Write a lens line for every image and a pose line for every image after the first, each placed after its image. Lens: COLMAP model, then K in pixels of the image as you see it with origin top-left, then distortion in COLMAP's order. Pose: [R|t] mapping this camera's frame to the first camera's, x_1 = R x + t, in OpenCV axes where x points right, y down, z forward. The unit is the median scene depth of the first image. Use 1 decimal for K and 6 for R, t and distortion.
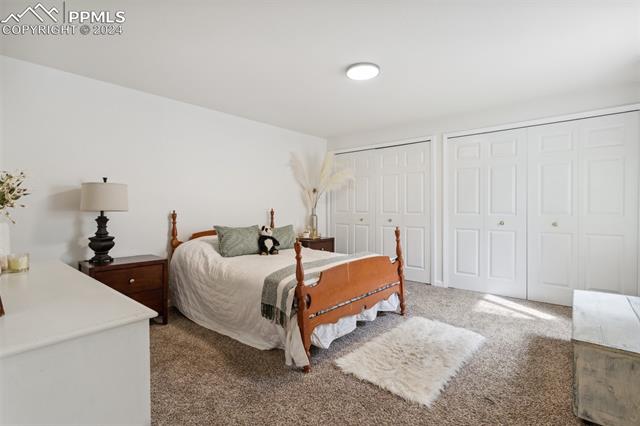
lens RADIAL K [[305.7, 0, 320.7], [0, 305.7, 212.7], [0, 0, 1]] dist [-0.002506, 0.001797]
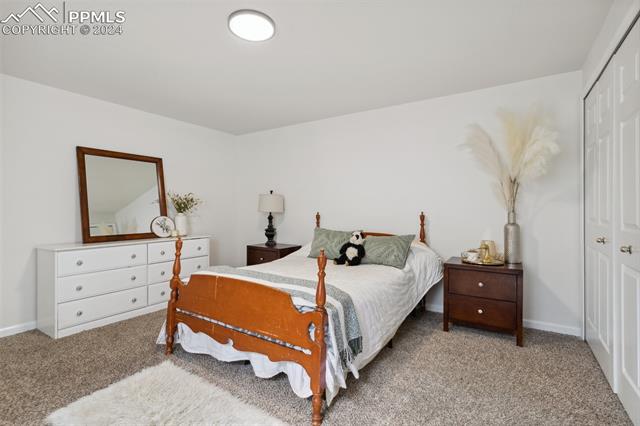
lens RADIAL K [[305.7, 0, 321.2], [0, 305.7, 211.5], [0, 0, 1]] dist [-0.002506, 0.001797]
pose [[0.141335, 0.010877, -0.989902, 0.741140], [-0.016155, 0.999832, 0.008679, -0.022110], [0.989830, 0.014766, 0.141487, 0.886813]]
